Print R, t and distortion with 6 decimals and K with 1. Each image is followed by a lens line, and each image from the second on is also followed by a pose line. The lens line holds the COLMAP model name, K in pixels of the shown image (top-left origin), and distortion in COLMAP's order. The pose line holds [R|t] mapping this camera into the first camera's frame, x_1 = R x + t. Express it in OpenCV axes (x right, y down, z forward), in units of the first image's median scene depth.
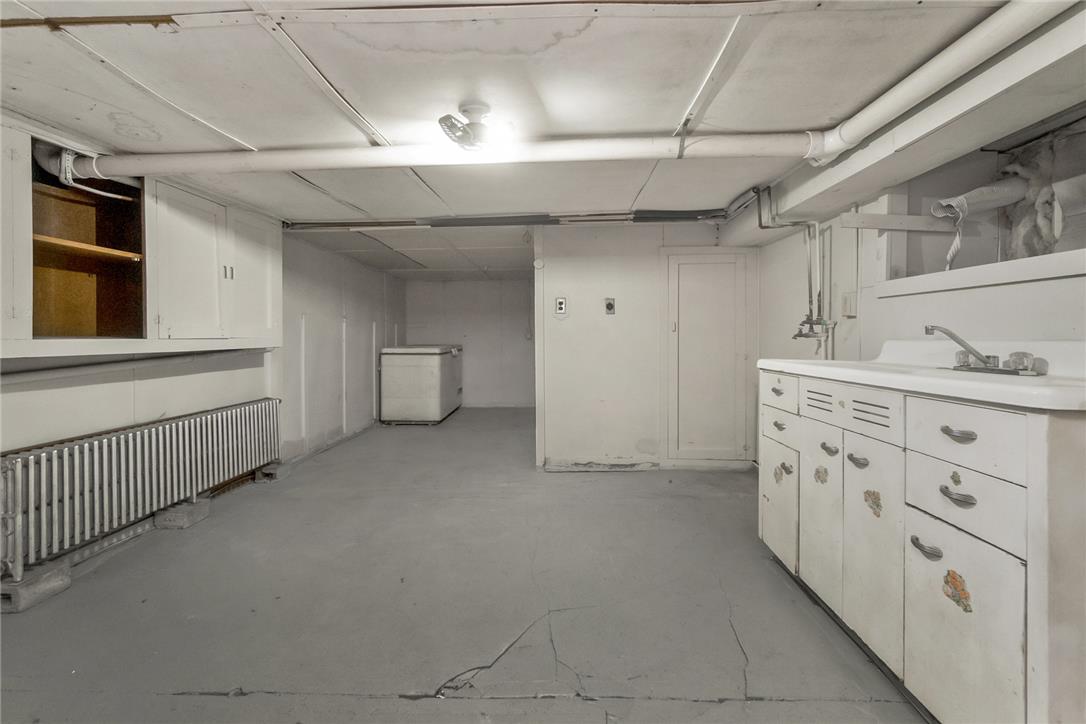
lens RADIAL K [[487.6, 0, 550.6], [0, 487.6, 340.1], [0, 0, 1]] dist [-0.008587, 0.001866]
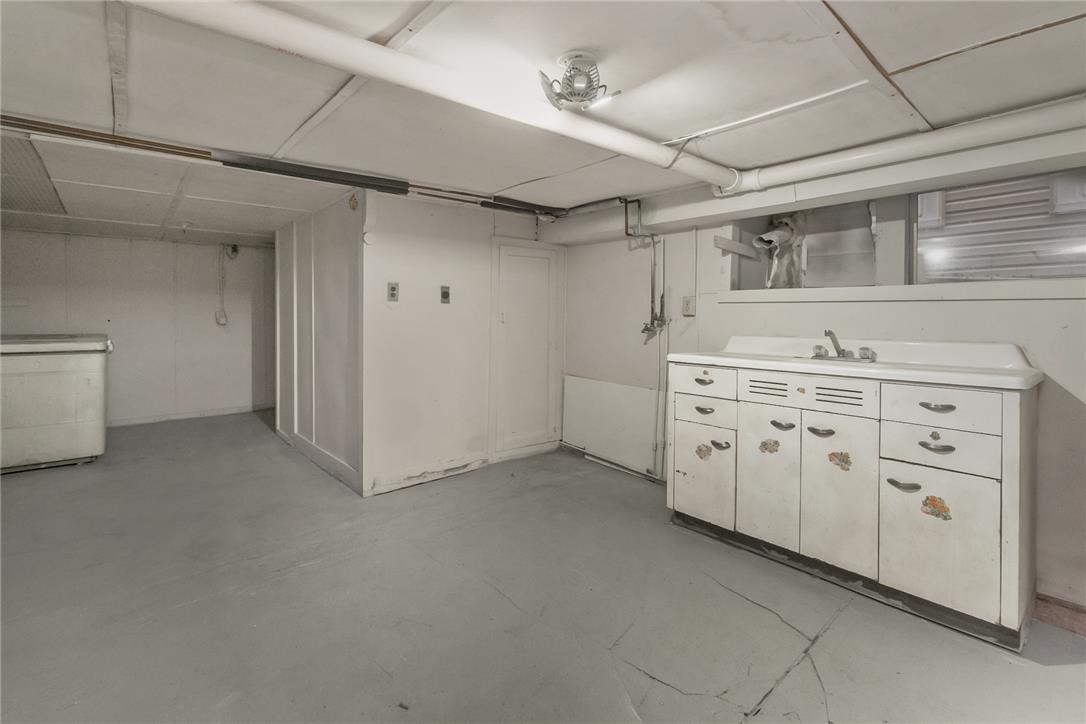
lens RADIAL K [[487.6, 0, 537.3], [0, 487.6, 324.6], [0, 0, 1]] dist [-0.008587, 0.001866]
pose [[0.744004, -0.003926, 0.668163, -0.631204], [-0.004084, 0.999937, 0.010423, -0.044044], [-0.668162, -0.010483, 0.743942, 0.390834]]
